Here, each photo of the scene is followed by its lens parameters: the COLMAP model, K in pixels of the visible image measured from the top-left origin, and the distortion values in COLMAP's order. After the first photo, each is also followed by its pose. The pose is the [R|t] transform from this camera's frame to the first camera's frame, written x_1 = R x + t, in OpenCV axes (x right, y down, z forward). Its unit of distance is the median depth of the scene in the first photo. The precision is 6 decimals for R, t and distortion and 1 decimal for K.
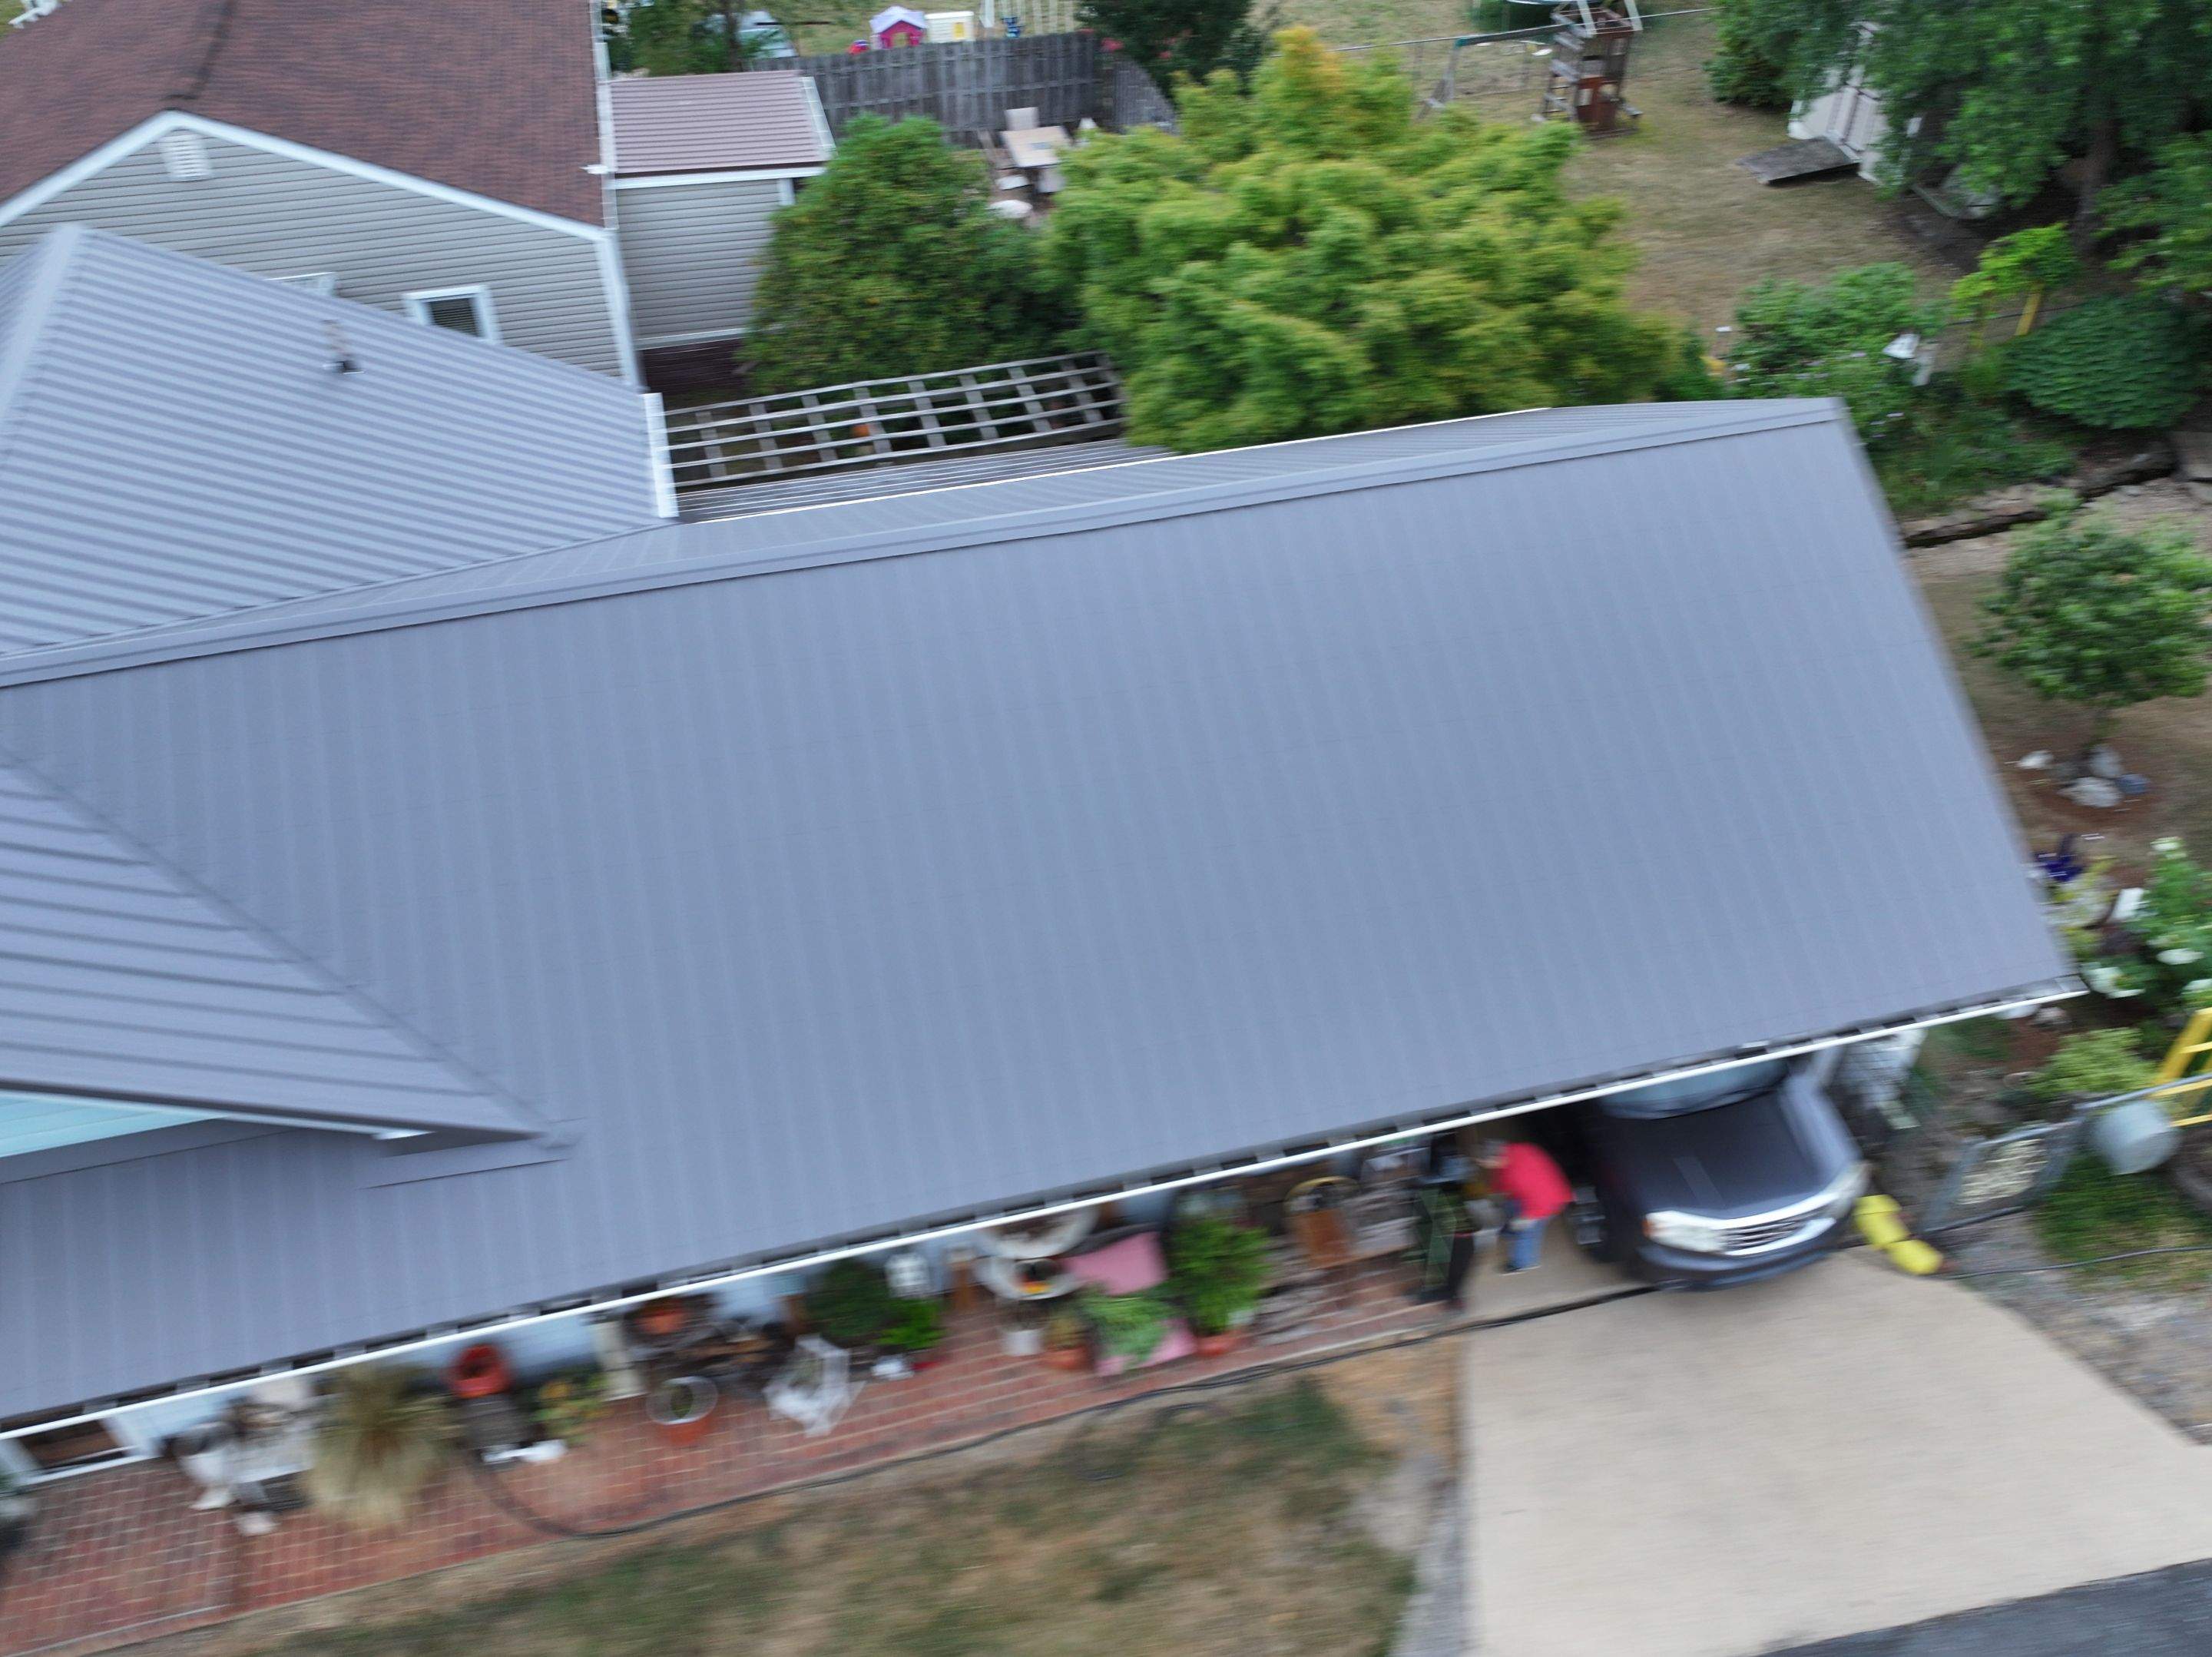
lens RADIAL K [[1789.4, 0, 1111.8], [0, 1789.4, 830.5], [0, 0, 1]] dist [-0.002953, 0.017144]
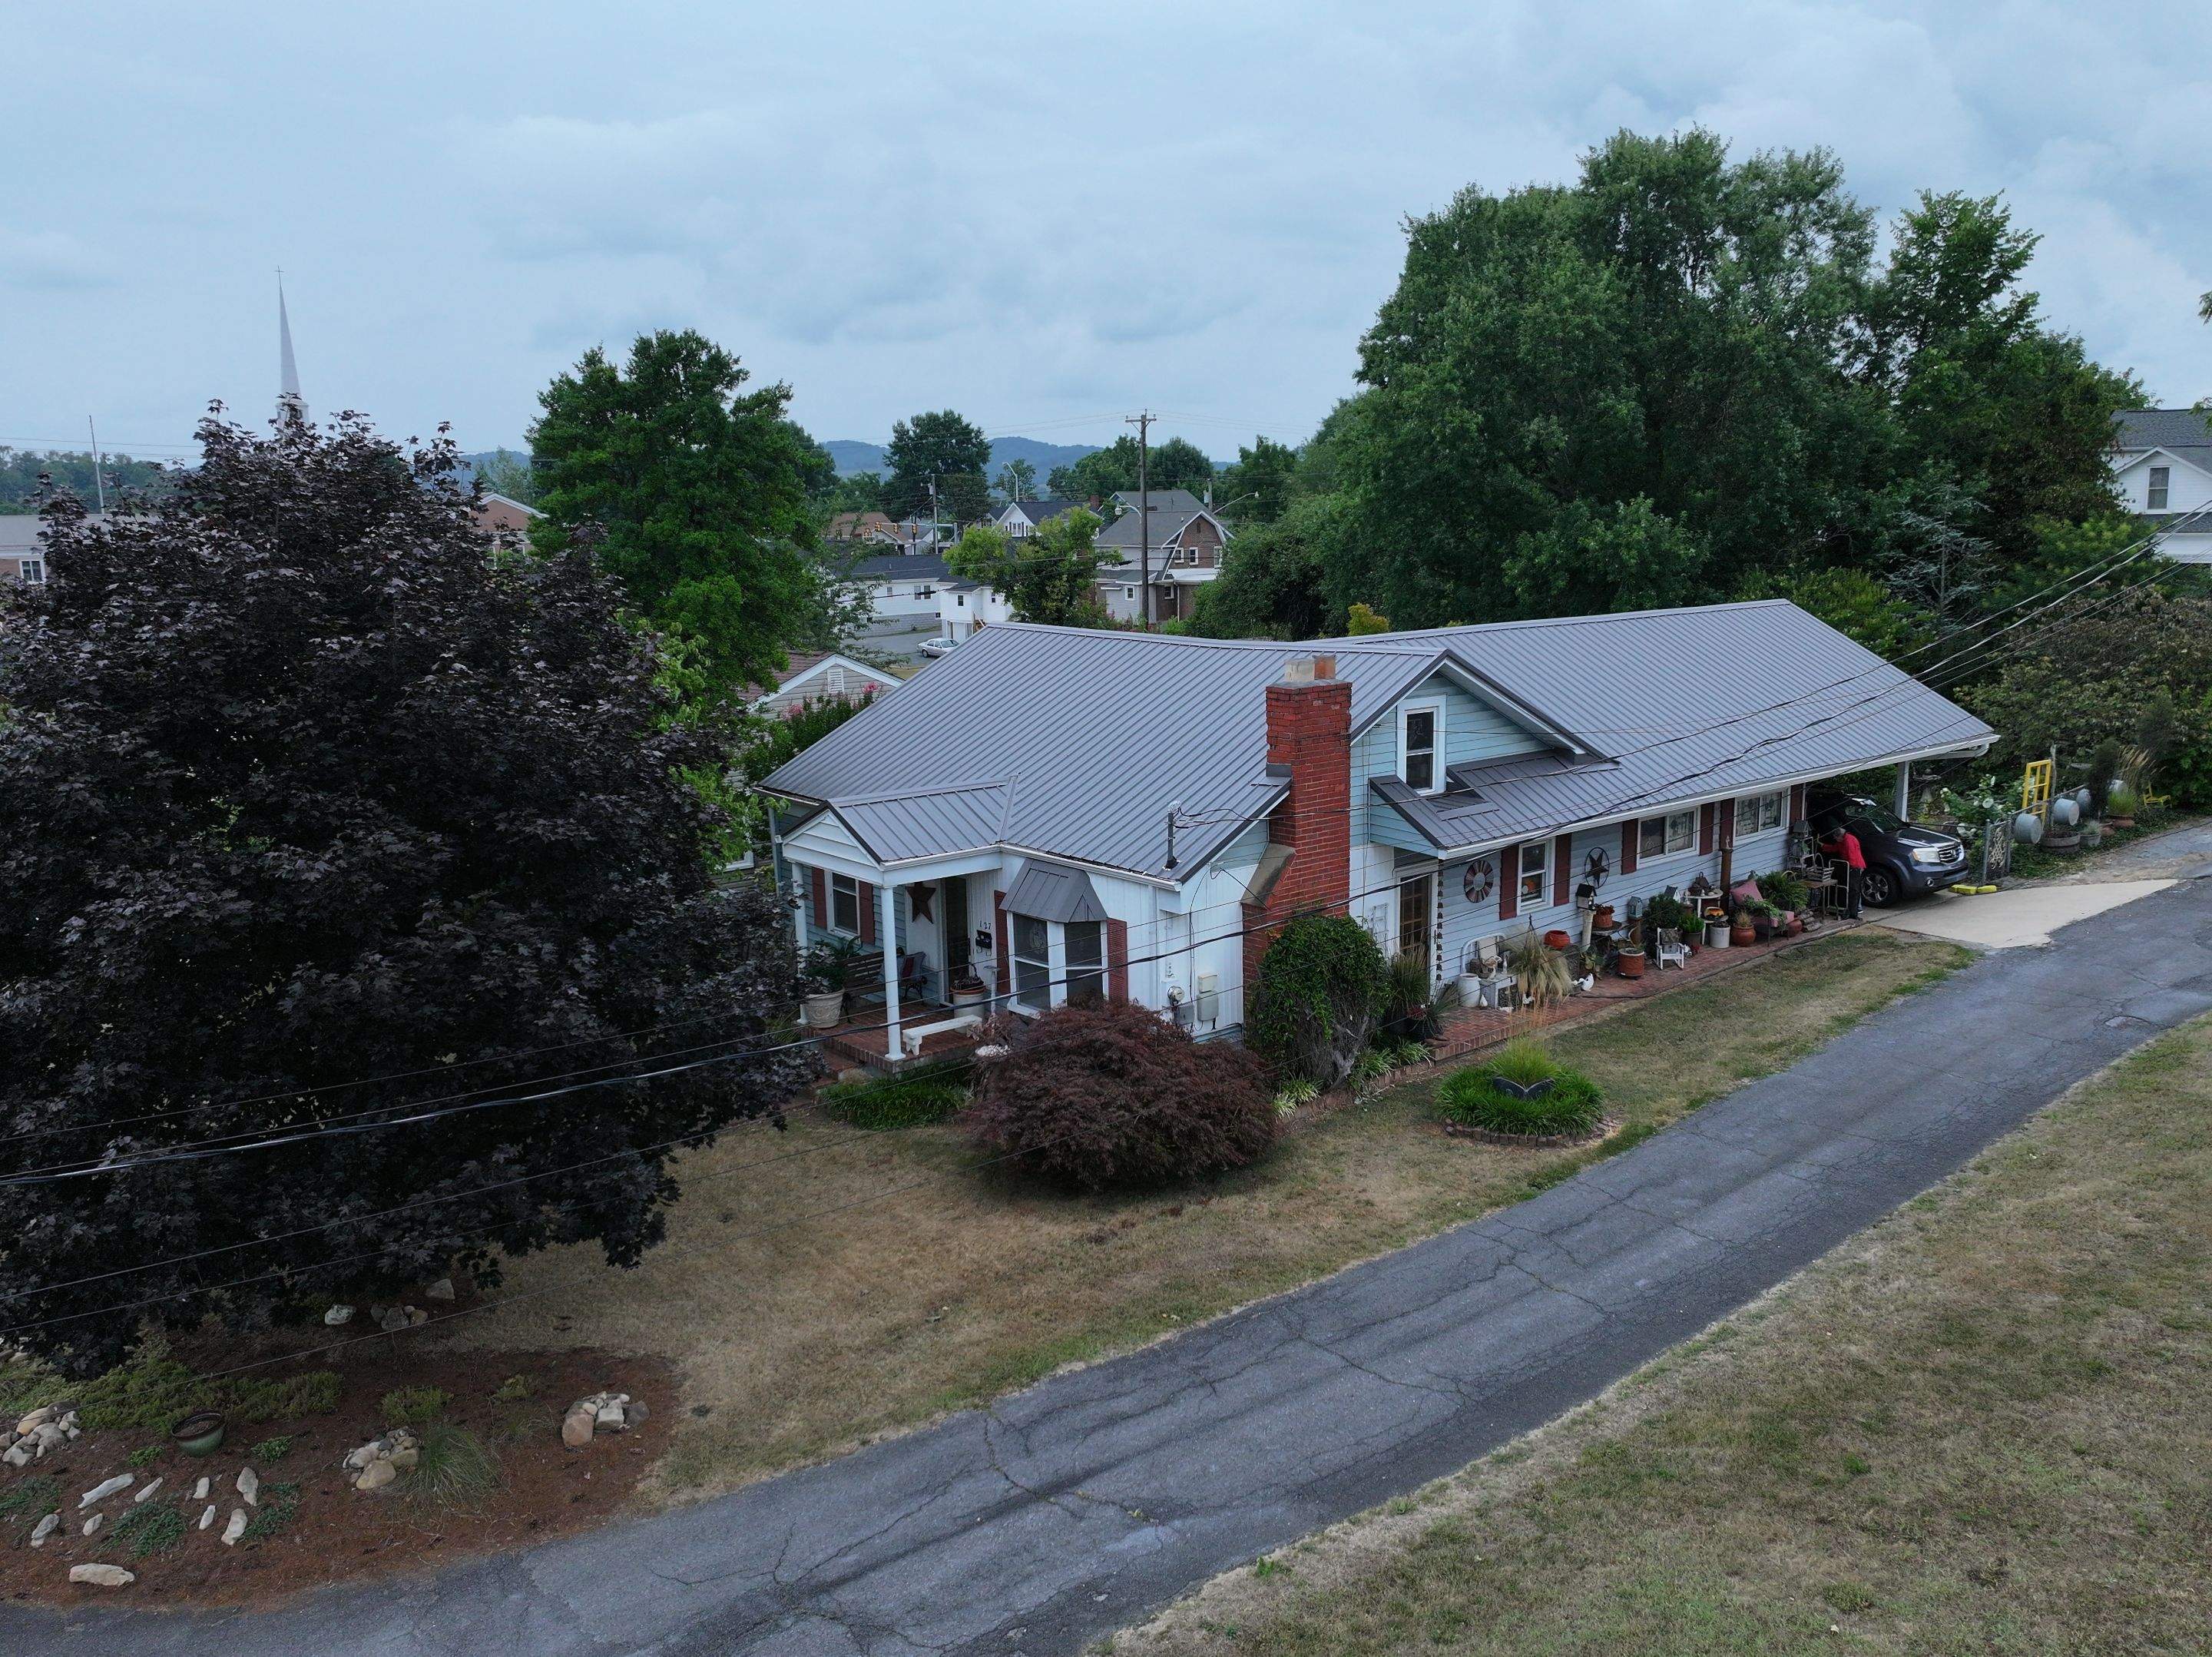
lens RADIAL K [[1789.4, 0, 1115.0], [0, 1789.4, 829.6], [0, 0, 1]] dist [-0.002953, 0.017144]
pose [[0.902403, -0.084835, 0.422459, -1.088706], [0.297985, 0.831056, -0.469629, 0.658273], [-0.311246, 0.549681, 0.775227, -0.334080]]
